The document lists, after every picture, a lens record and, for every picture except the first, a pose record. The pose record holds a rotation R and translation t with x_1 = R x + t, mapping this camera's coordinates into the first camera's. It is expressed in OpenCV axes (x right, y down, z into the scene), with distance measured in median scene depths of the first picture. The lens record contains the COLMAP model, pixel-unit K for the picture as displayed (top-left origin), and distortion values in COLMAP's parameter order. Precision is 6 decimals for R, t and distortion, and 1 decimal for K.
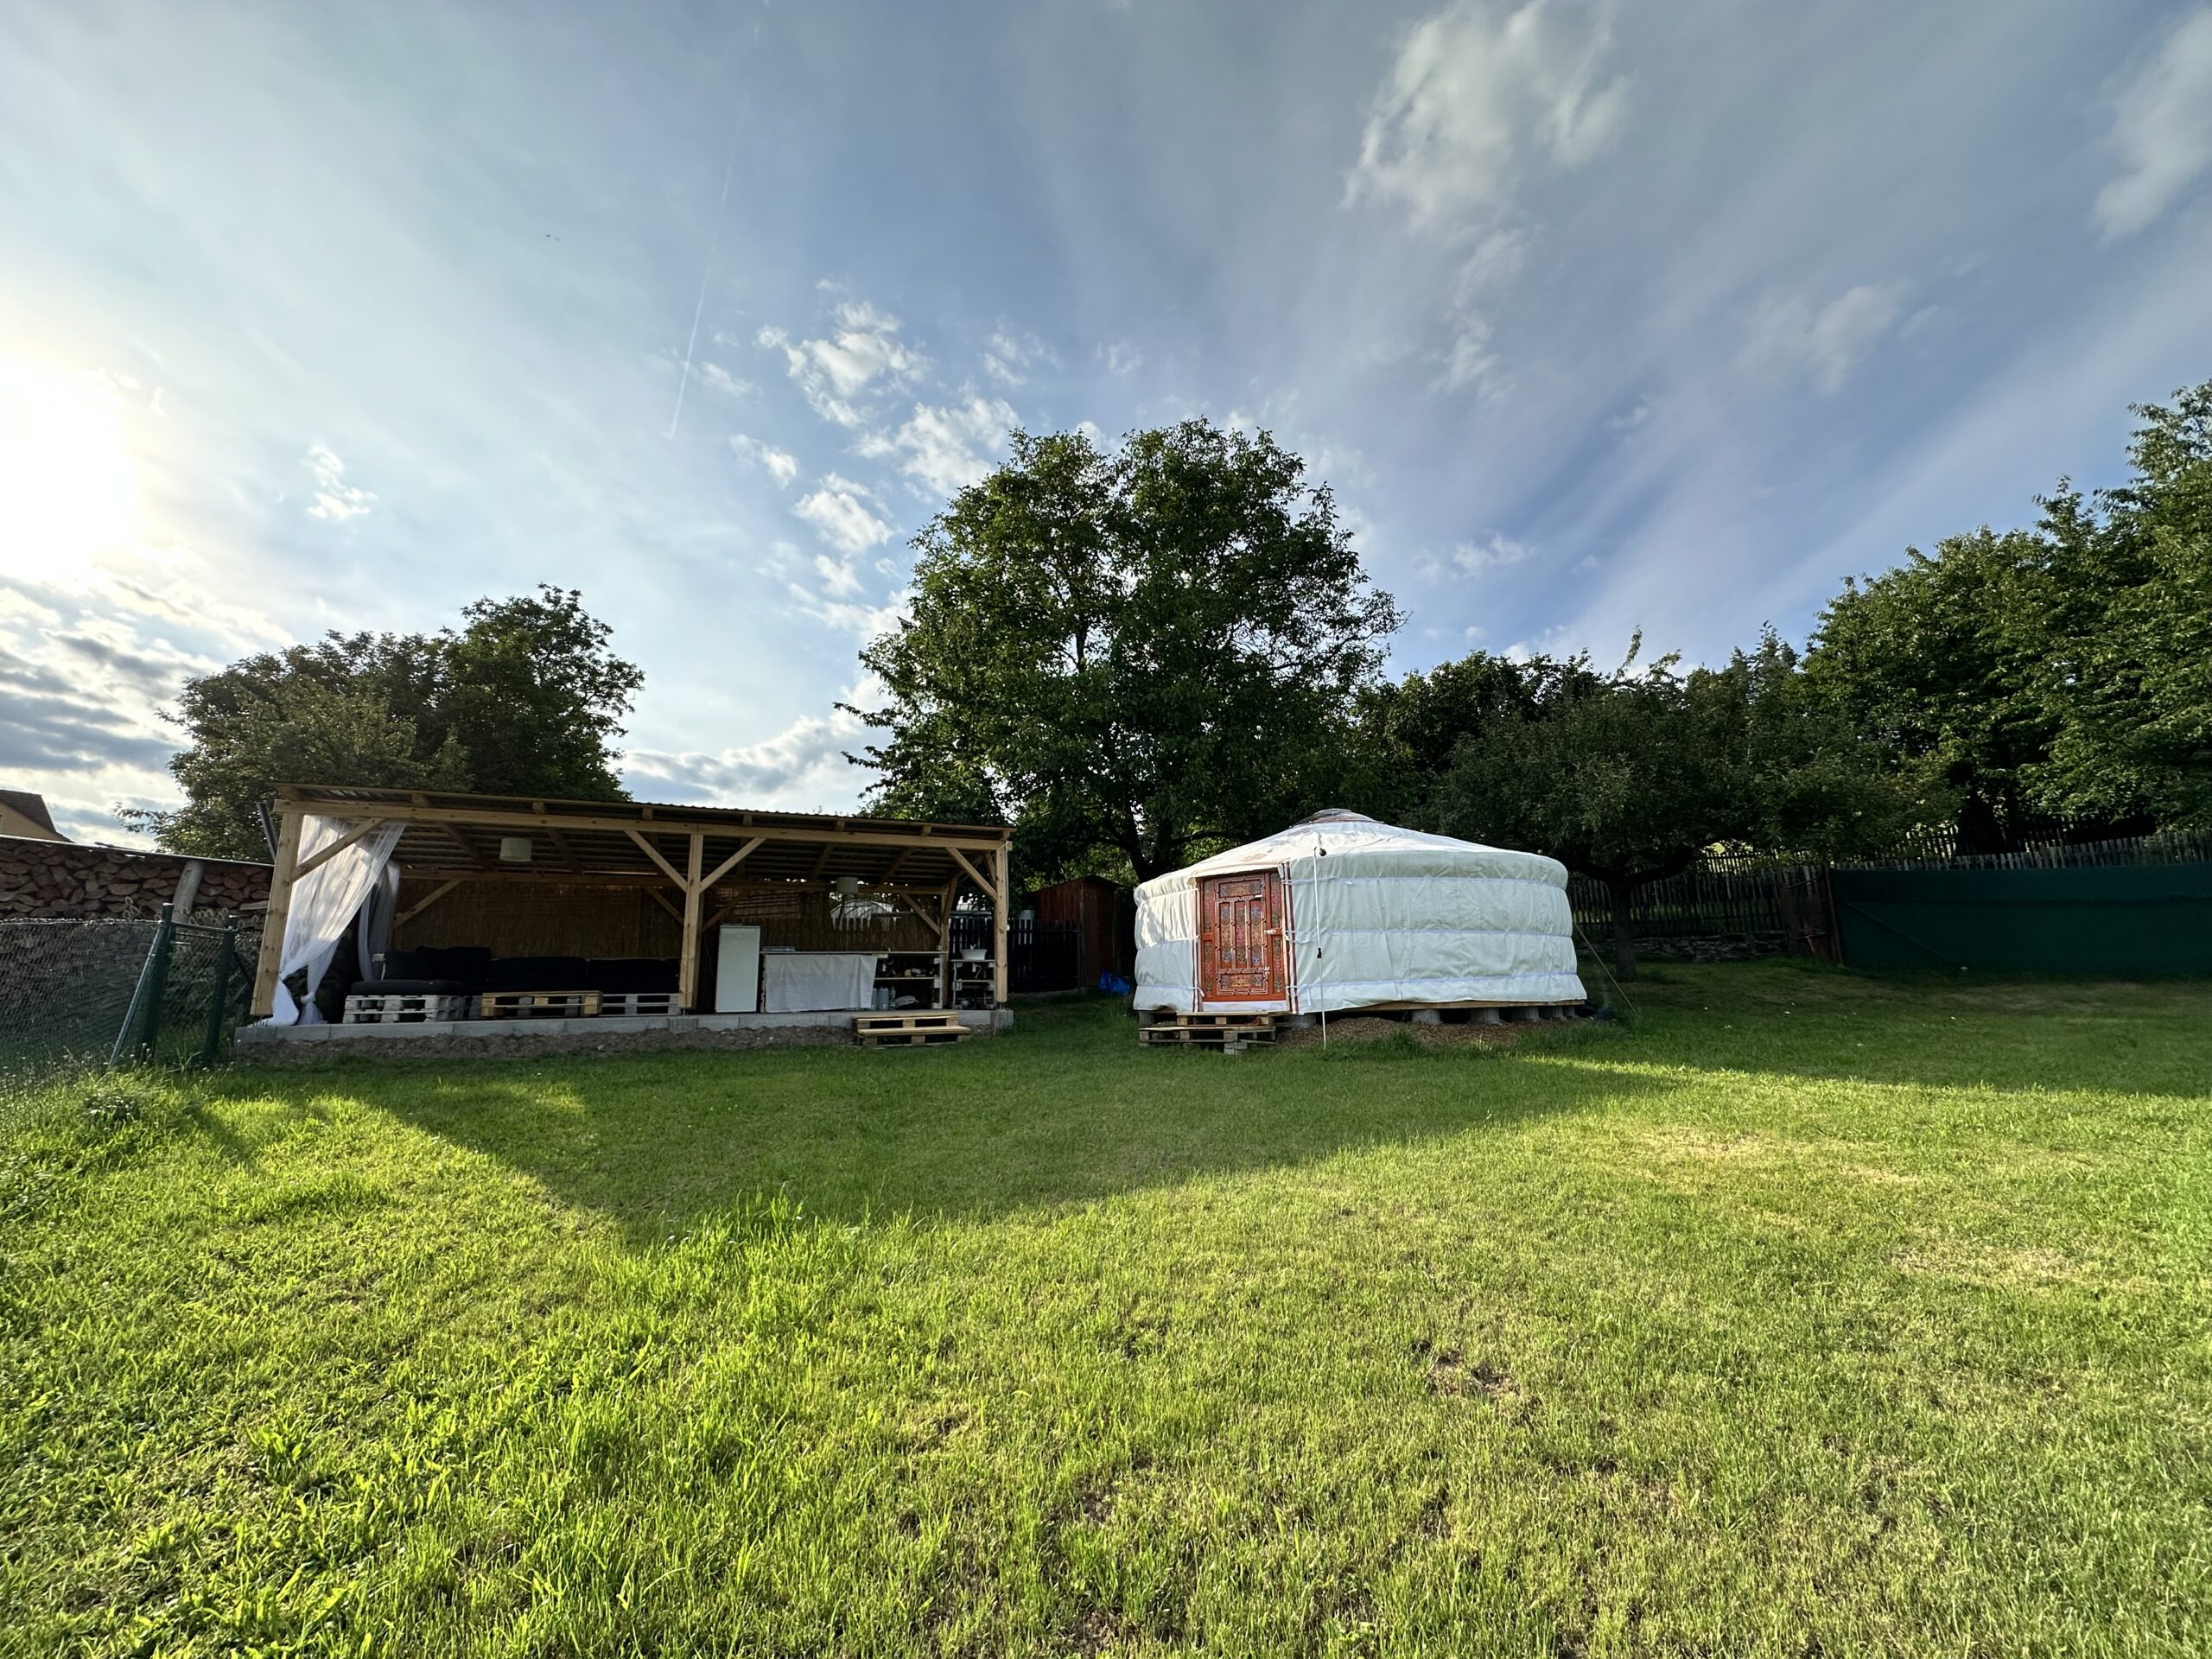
lens RADIAL K [[889.4, 0, 1108.6], [0, 889.4, 836.7], [0, 0, 1]] dist [0.000221, -0.000098]
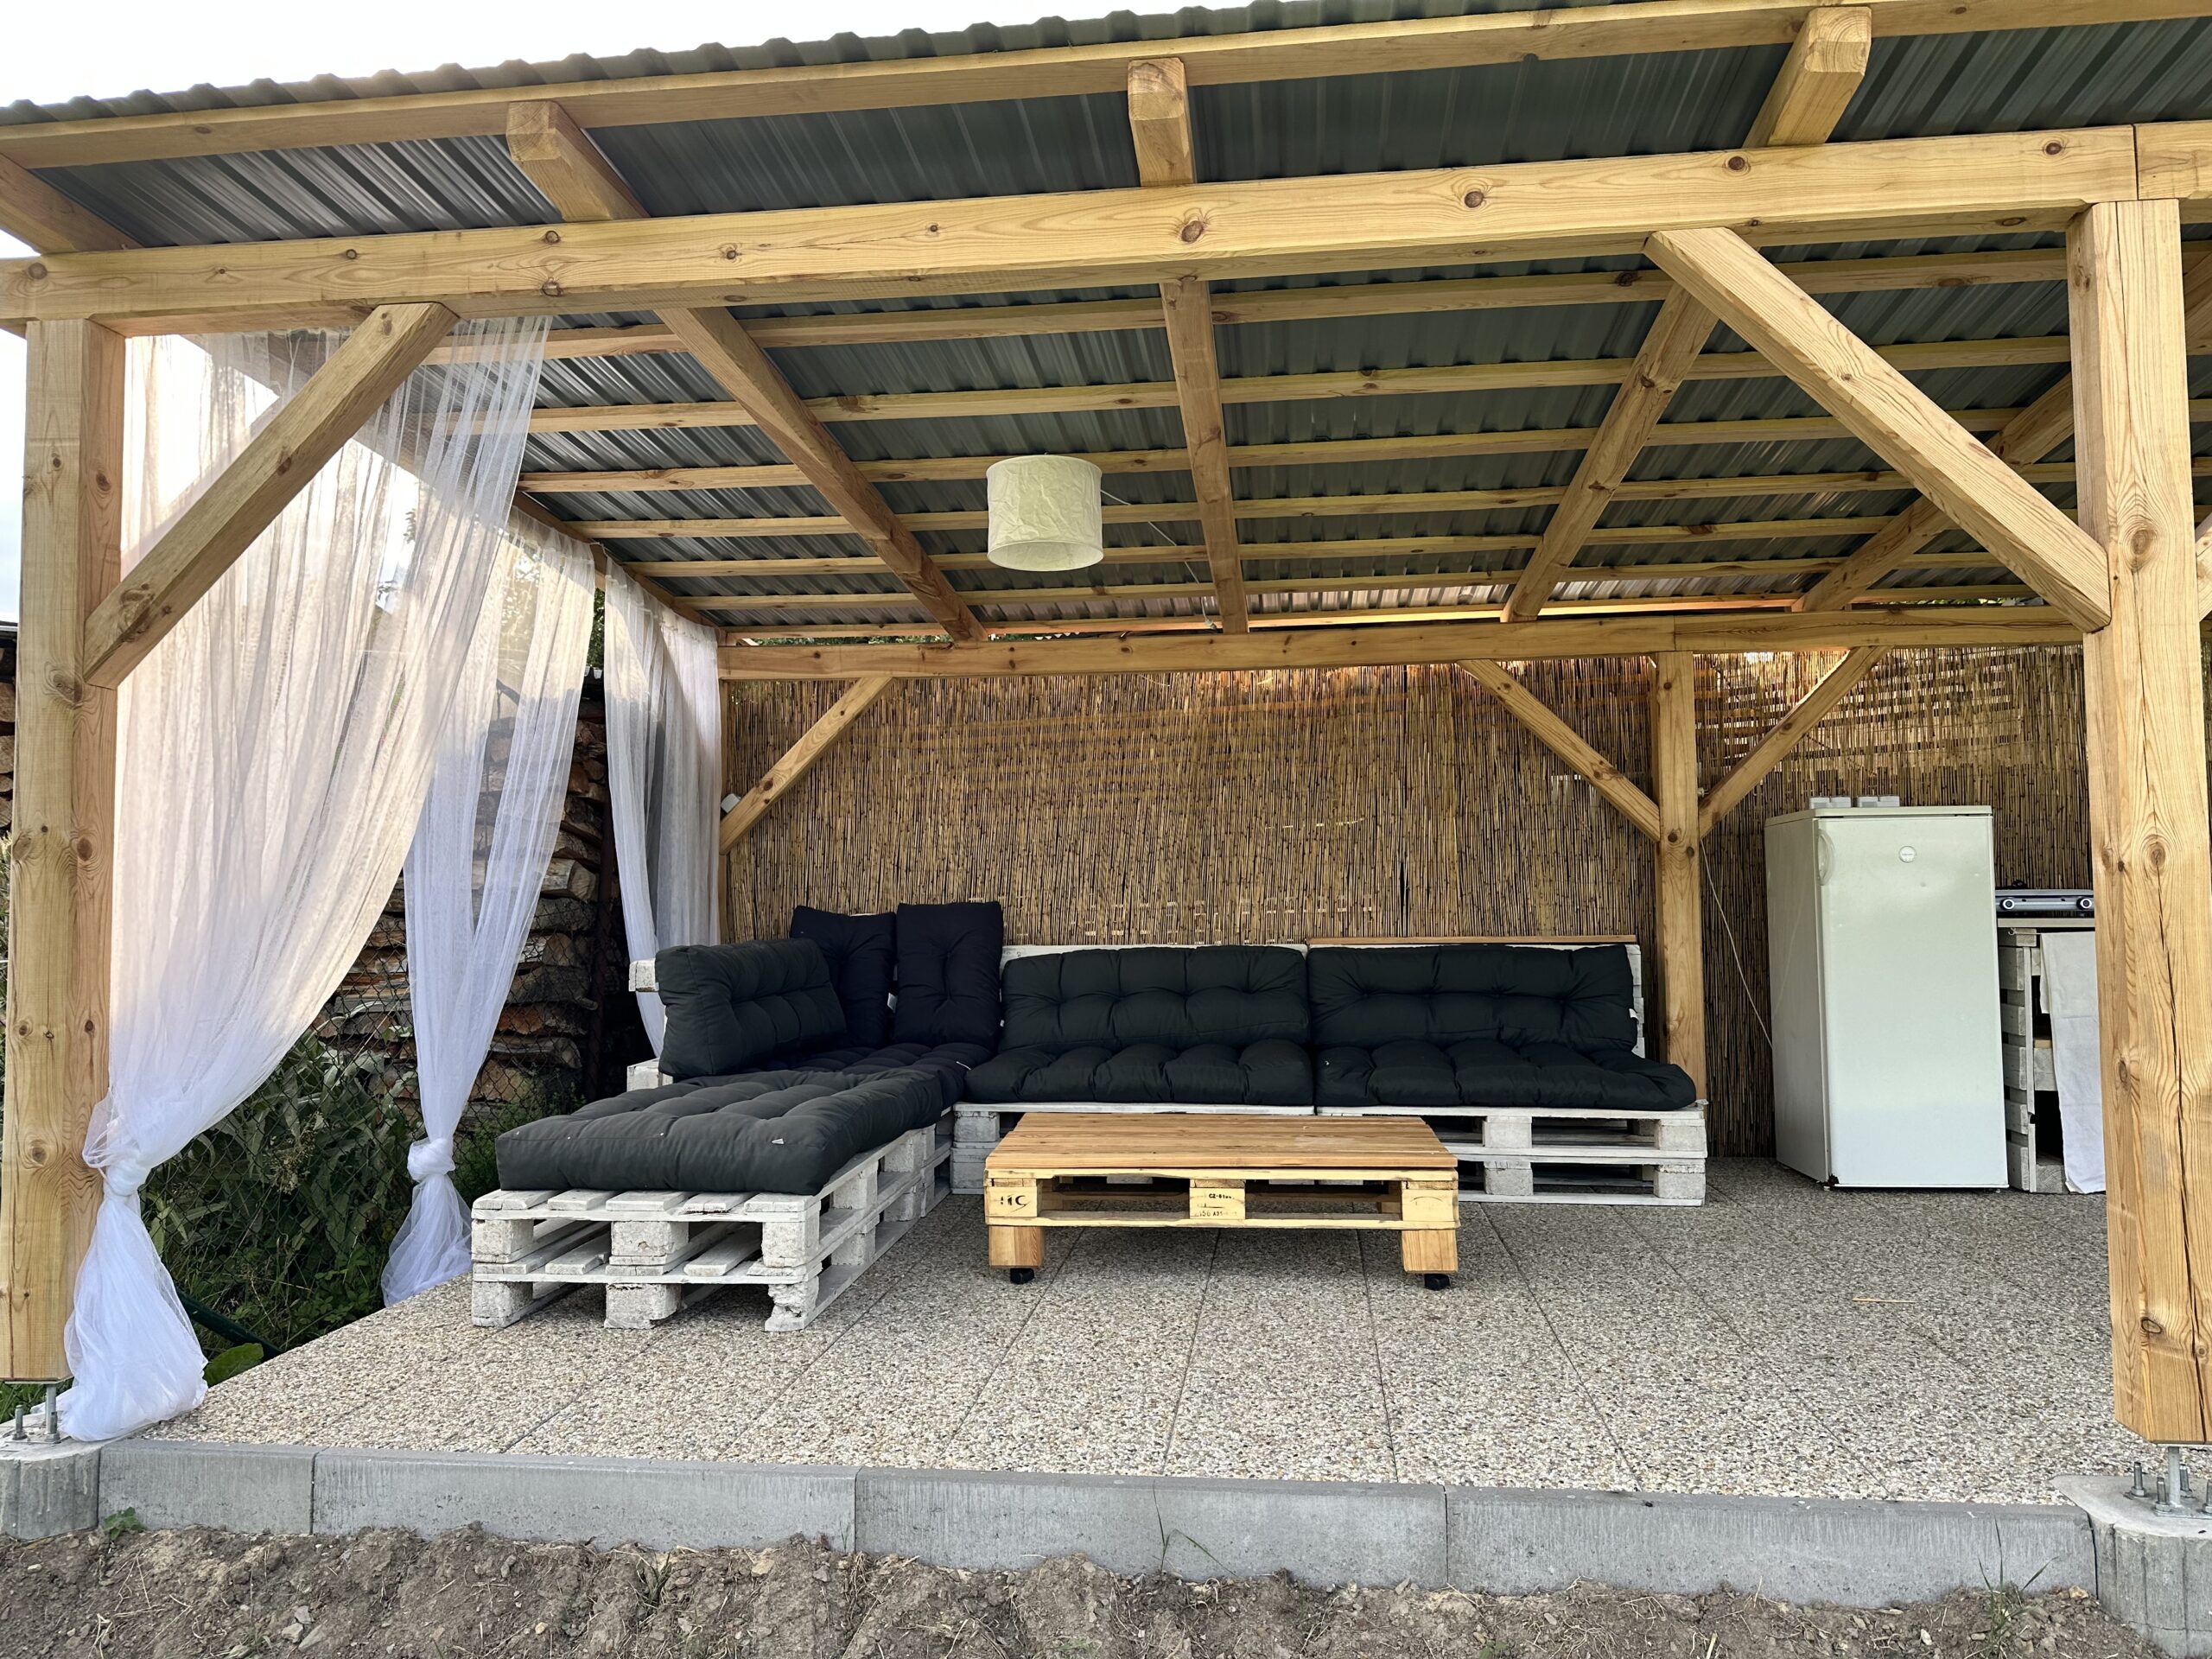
lens RADIAL K [[1567.4, 0, 1106.0], [0, 1567.4, 829.5], [0, 0, 1]] dist [-0.003948, -0.001995]
pose [[0.859837, -0.016958, -0.510287, -0.481174], [0.089031, 0.989116, 0.117147, 0.052431], [0.502746, -0.146158, 0.851988, 0.700057]]
